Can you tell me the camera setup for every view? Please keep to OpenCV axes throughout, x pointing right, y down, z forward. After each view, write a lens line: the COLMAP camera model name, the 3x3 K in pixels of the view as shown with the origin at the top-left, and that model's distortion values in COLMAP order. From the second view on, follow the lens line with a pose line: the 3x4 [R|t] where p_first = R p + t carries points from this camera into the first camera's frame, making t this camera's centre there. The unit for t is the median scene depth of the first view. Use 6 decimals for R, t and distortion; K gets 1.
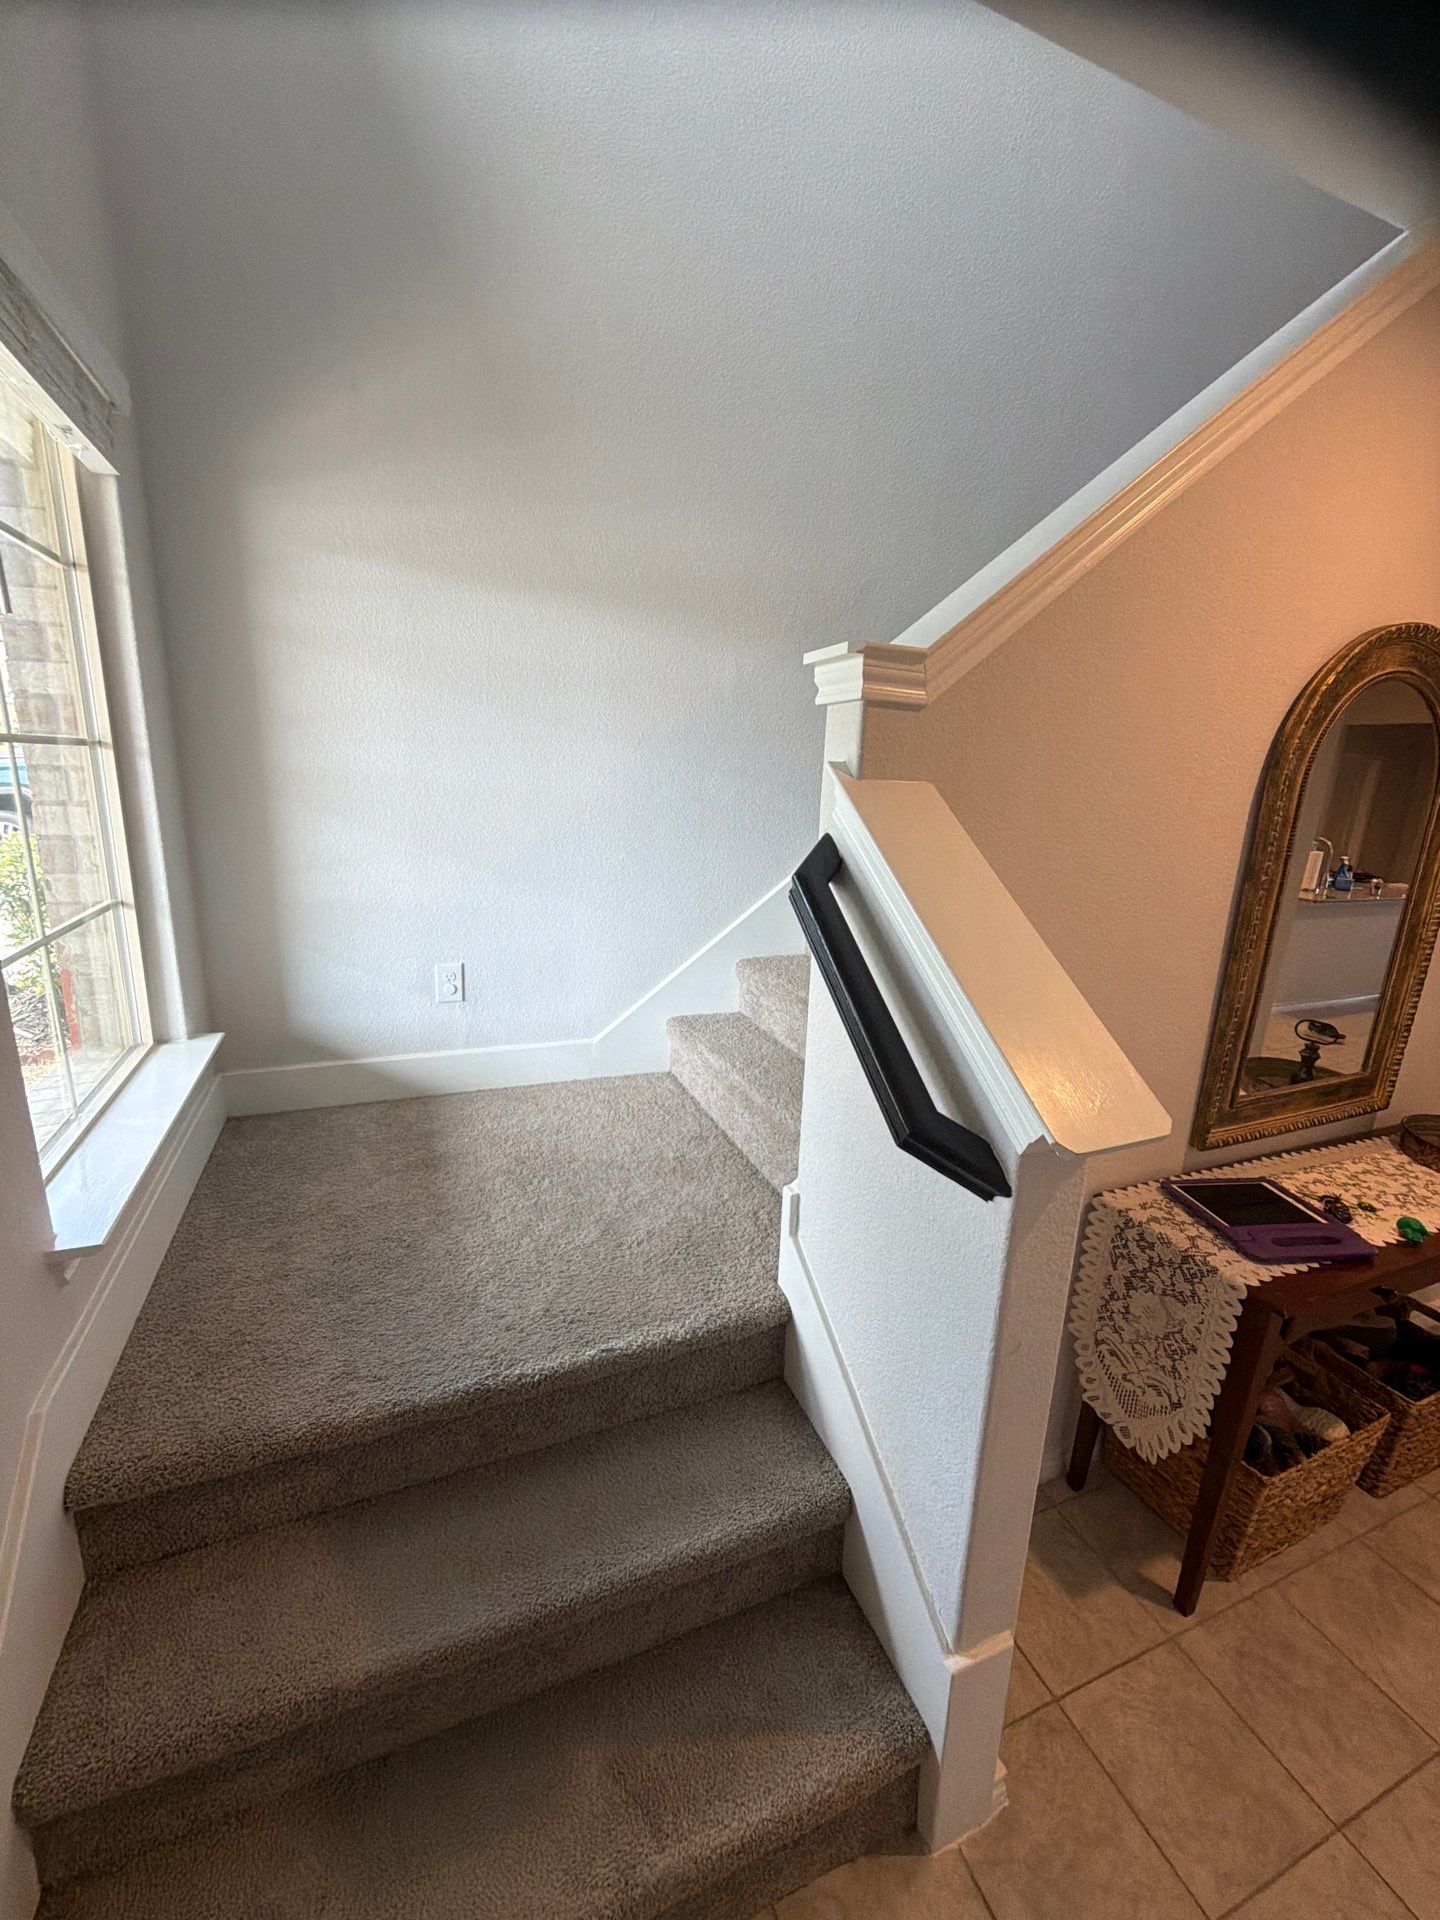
lens RADIAL K [[769.9, 0, 719.1], [0, 769.9, 960.7], [0, 0, 1]] dist [0.000953, -0.000474]
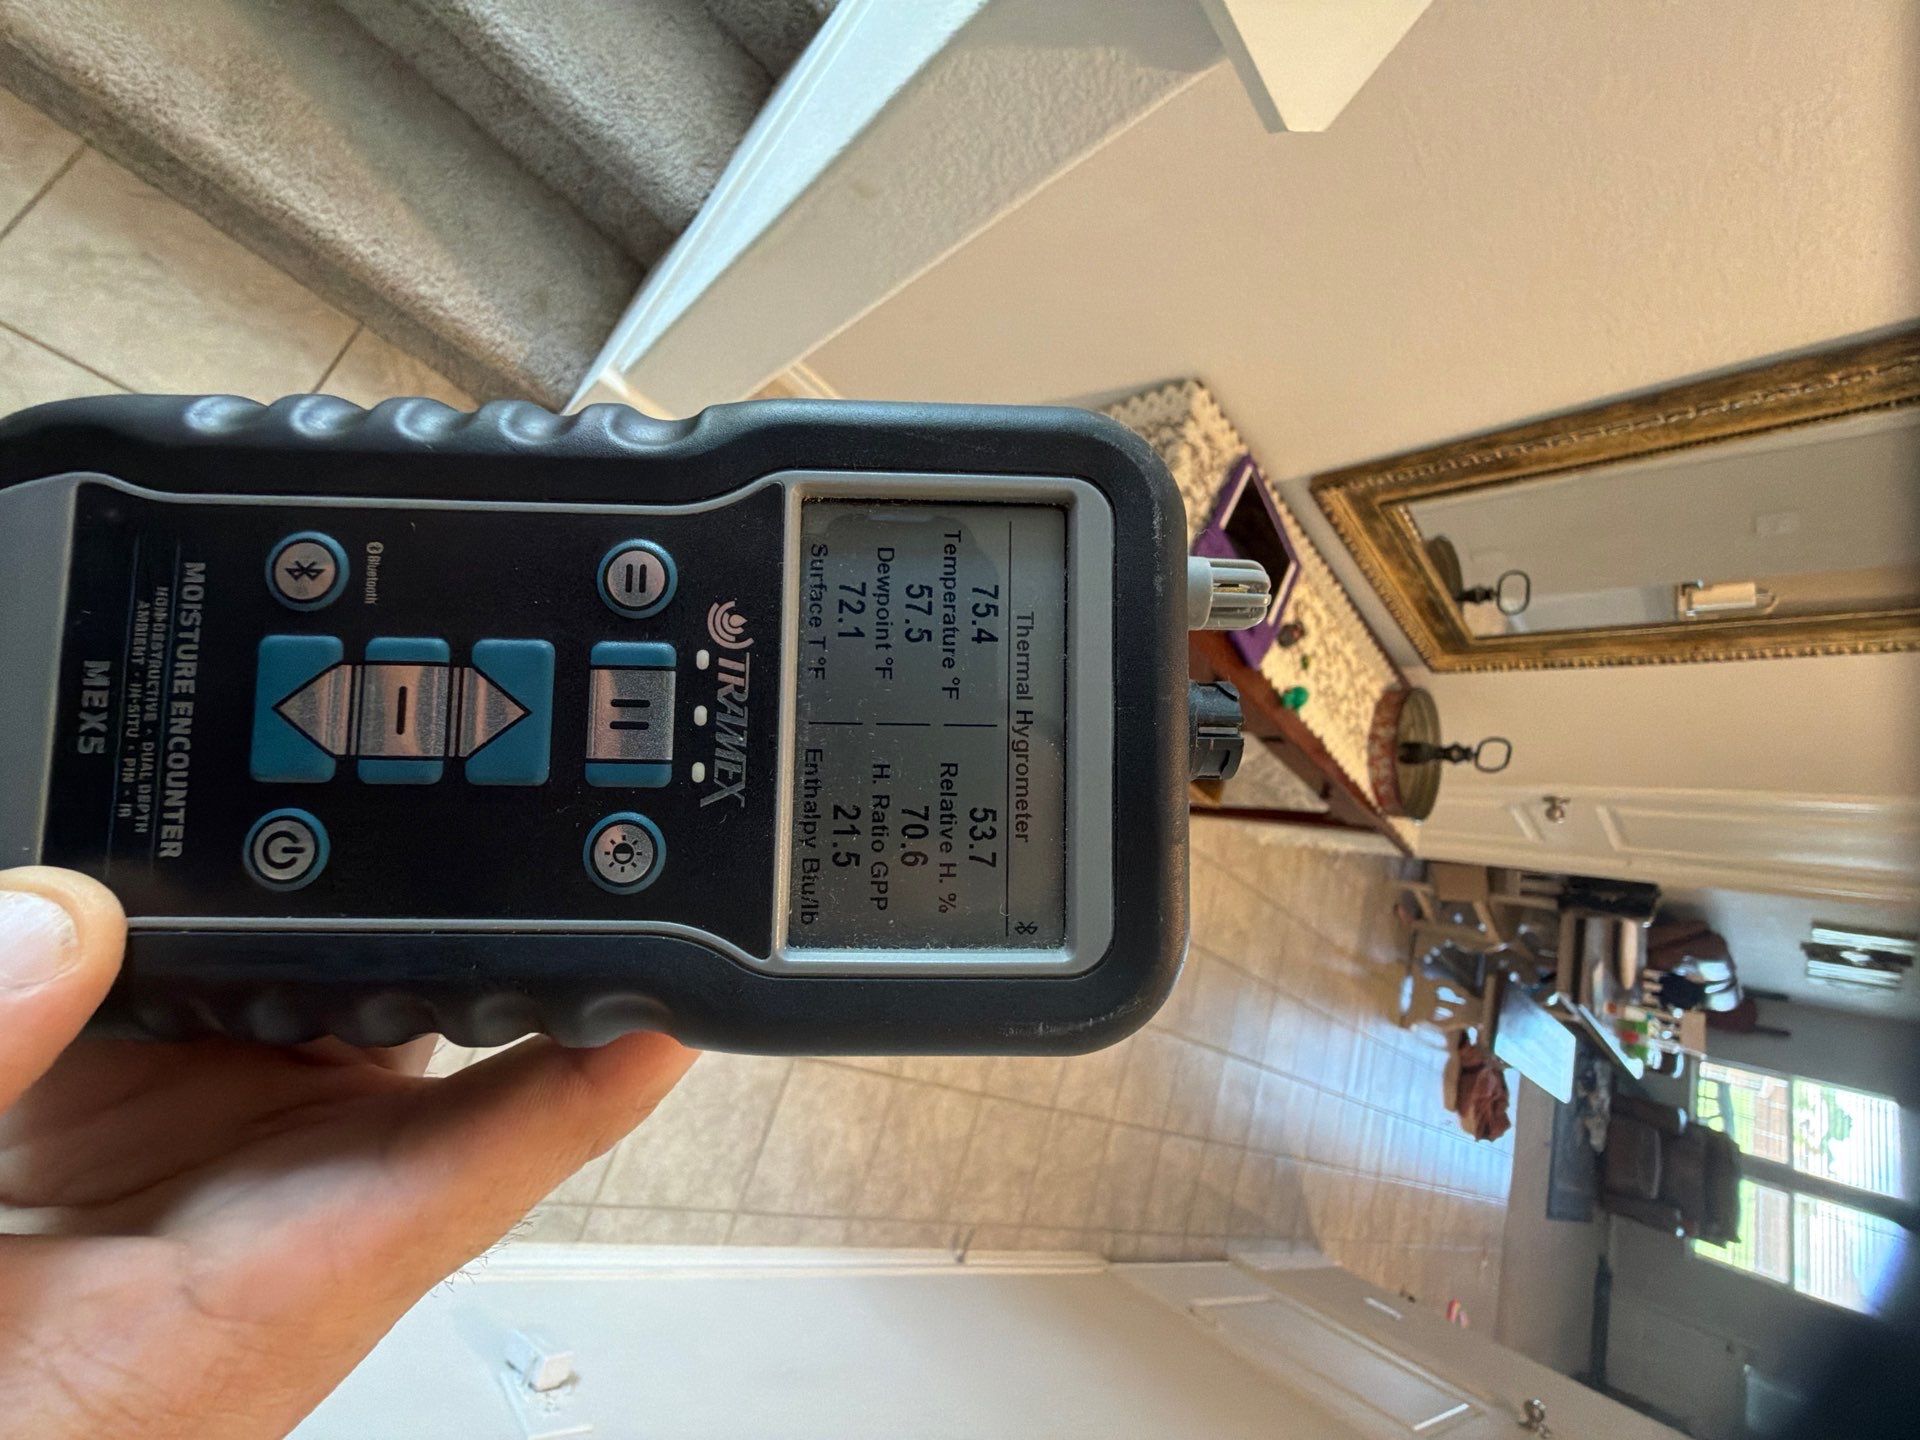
lens RADIAL K [[769.9, 0, 954.1], [0, 769.9, 719.3], [0, 0, 1]] dist [0.000953, -0.000474]
pose [[0.533105, 0.737355, 0.414859, 0.273191], [-0.757784, 0.198080, 0.621713, 0.076700], [0.376248, -0.645812, 0.664353, 0.181225]]
